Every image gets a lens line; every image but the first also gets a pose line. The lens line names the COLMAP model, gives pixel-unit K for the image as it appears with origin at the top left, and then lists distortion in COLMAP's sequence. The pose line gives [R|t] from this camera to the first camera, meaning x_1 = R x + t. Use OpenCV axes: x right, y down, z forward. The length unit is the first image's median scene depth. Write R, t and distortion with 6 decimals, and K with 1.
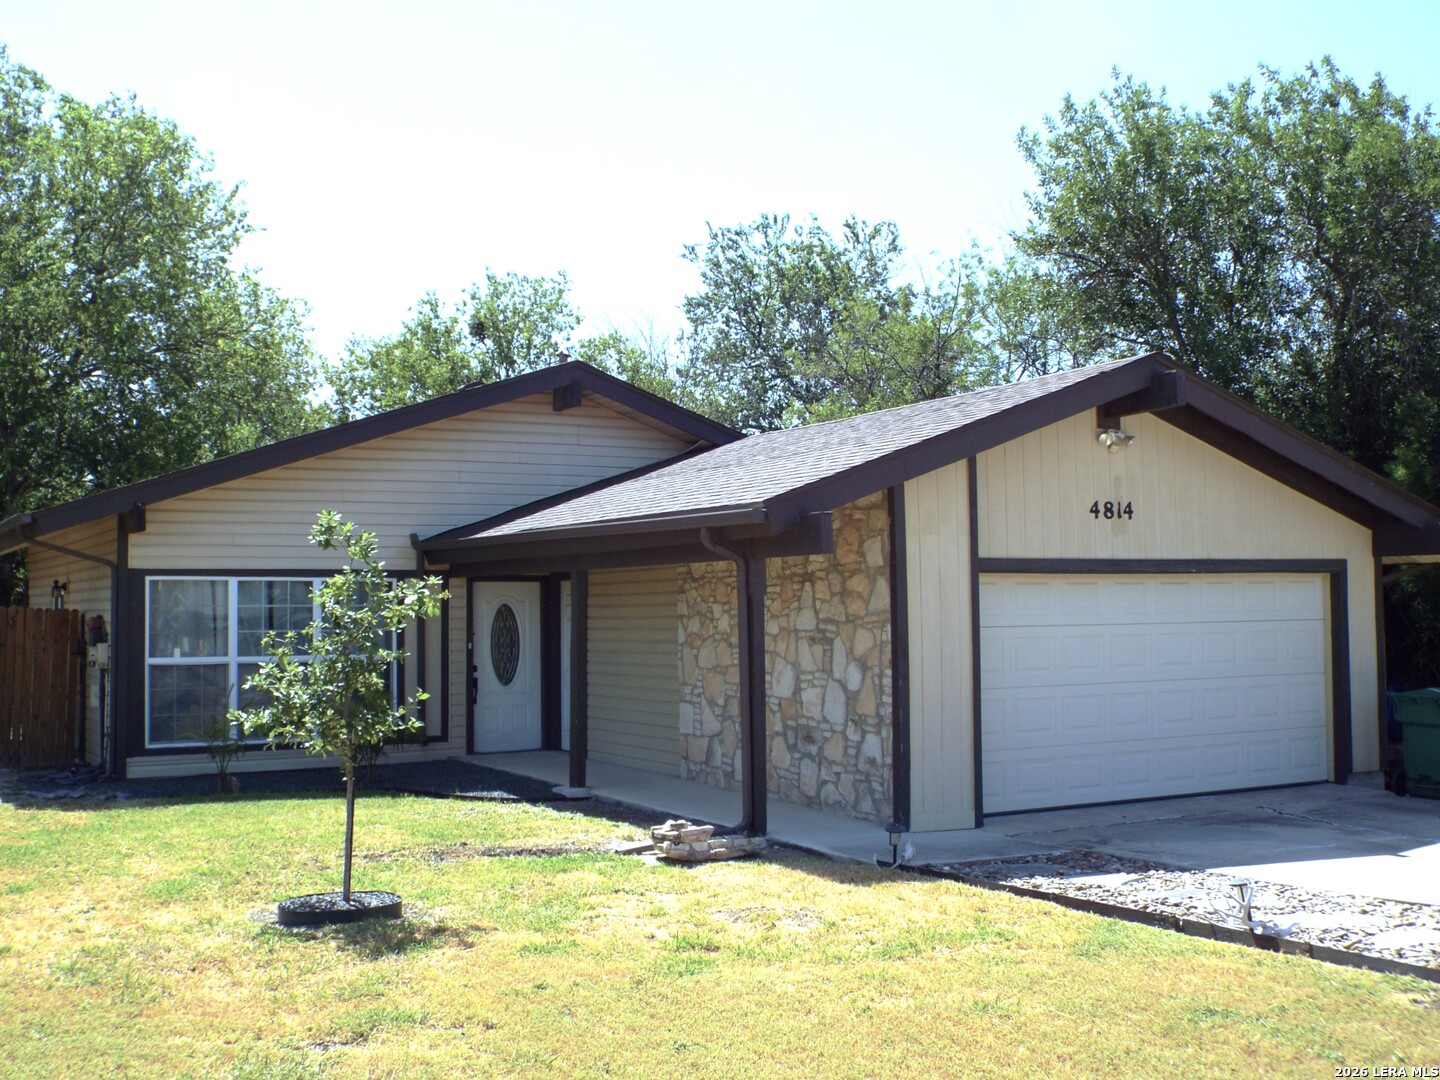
lens RADIAL K [[1506.9, 0, 720.0], [0, 1506.9, 540.0], [0, 0, 1]] dist [-0.043668, 0.000447]
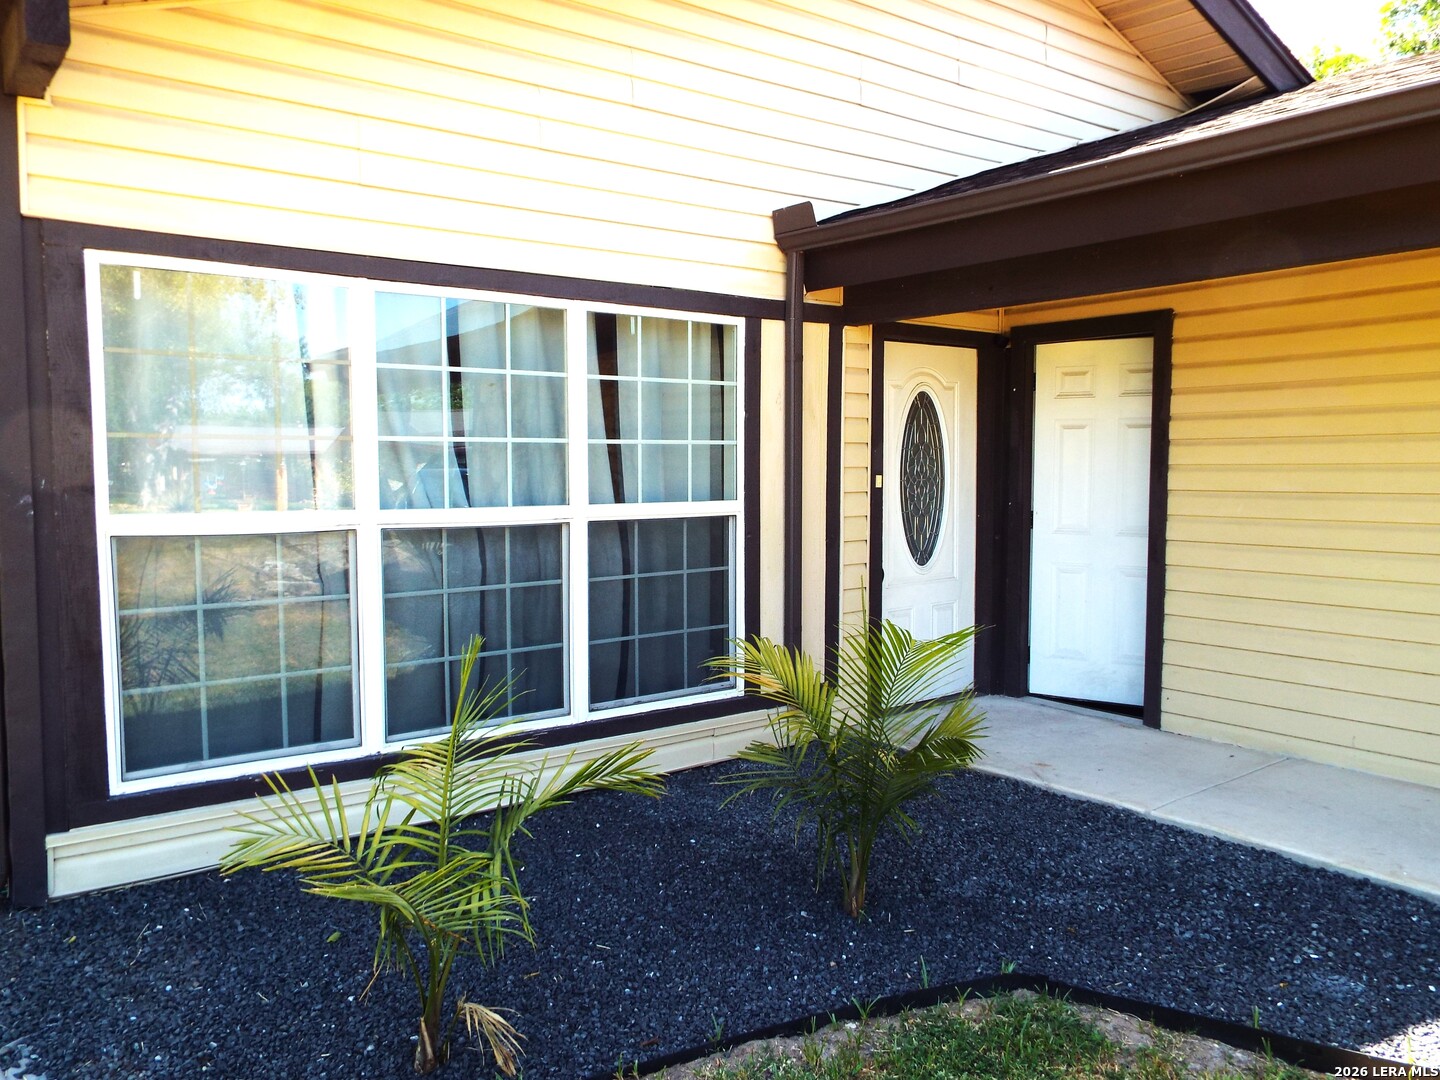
lens RADIAL K [[1109.8, 0, 720.0], [0, 1109.8, 540.0], [0, 0, 1]] dist [0.026353, -0.000452]
pose [[0.990688, -0.003735, 0.136104, -0.287004], [-0.012285, 0.993094, 0.116677, 0.055125], [-0.135599, -0.117263, 0.983800, 0.751962]]
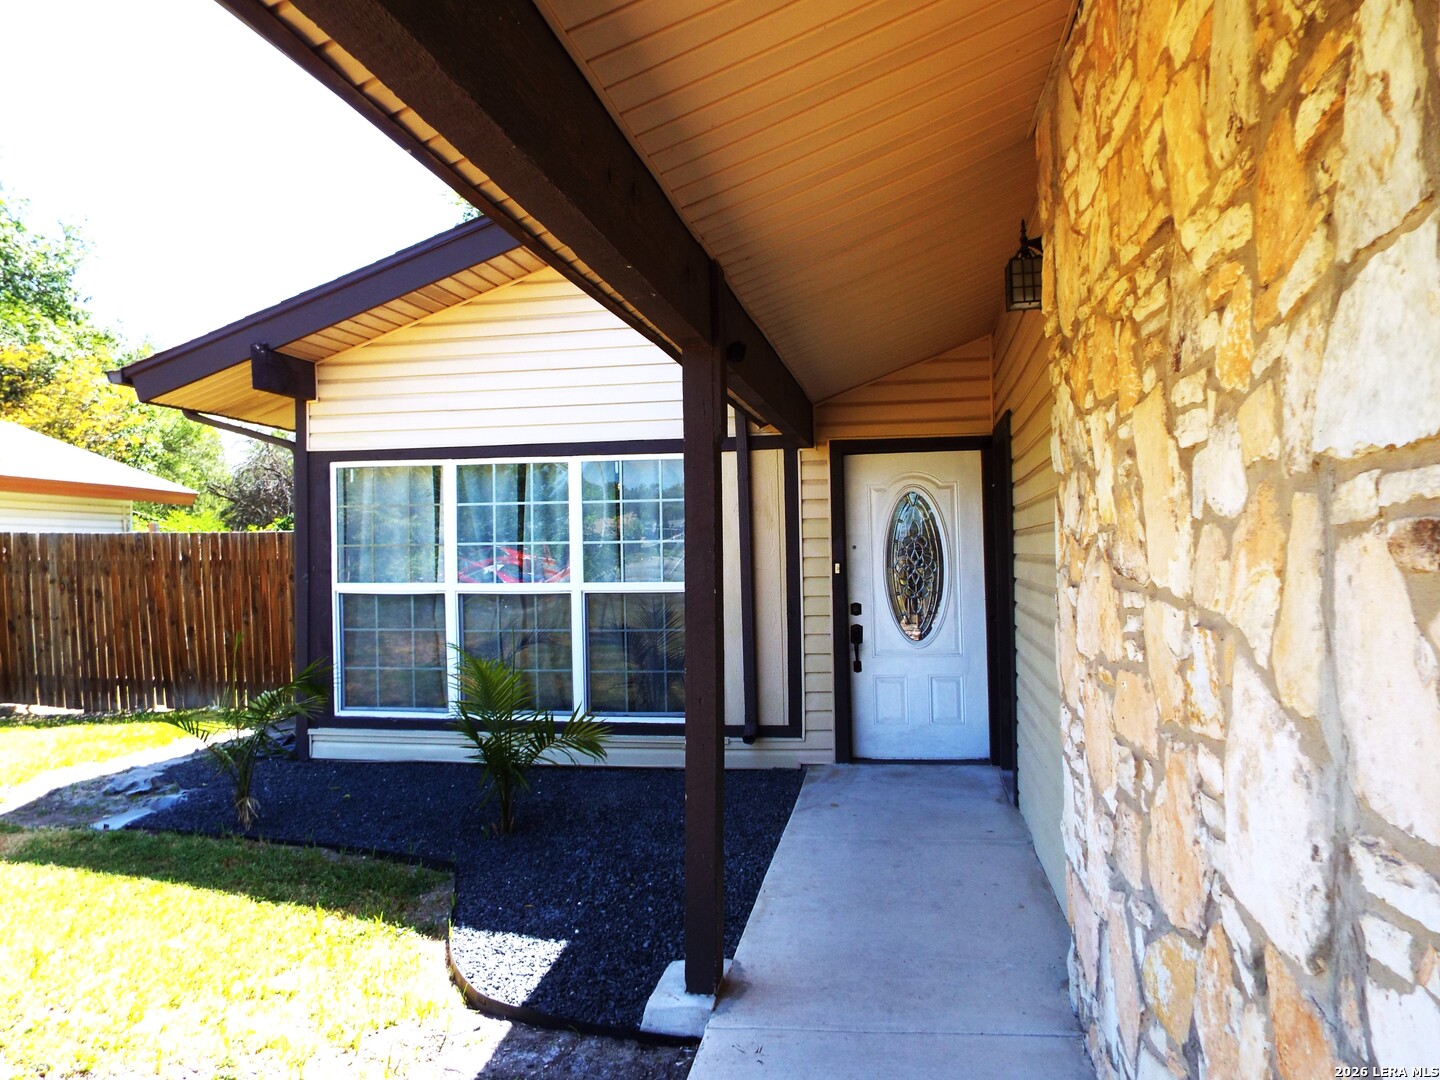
lens RADIAL K [[1065.7, 0, 724.1], [0, 1065.7, 501.8], [0, 0, 1]] dist [-0.082392, -0.000686]
pose [[0.781696, -0.030643, -0.622906, 0.053090], [0.037419, 0.999297, -0.002201, 0.049863], [0.622536, -0.021587, 0.782293, 0.739197]]
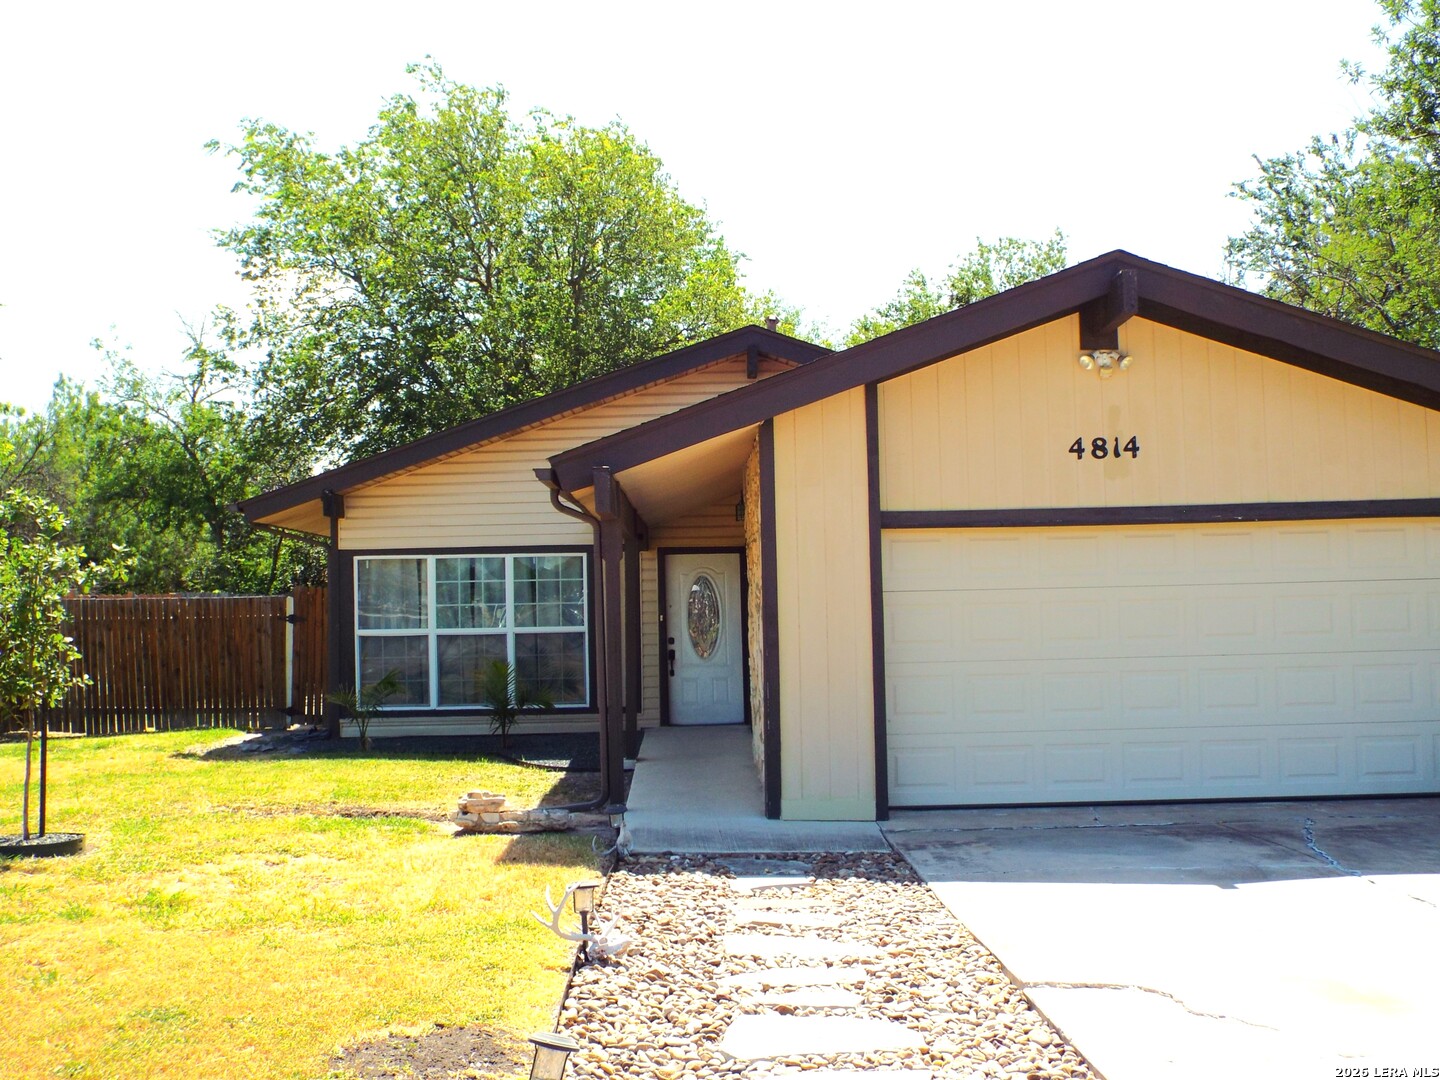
lens RADIAL K [[1507.0, 0, 720.0], [0, 1507.0, 540.0], [0, 0, 1]] dist [0.001973, 0.002556]
pose [[0.880995, -0.027757, -0.472311, 0.386029], [0.033757, 0.999421, 0.004233, 0.016616], [0.471920, -0.019674, 0.881422, 0.142681]]
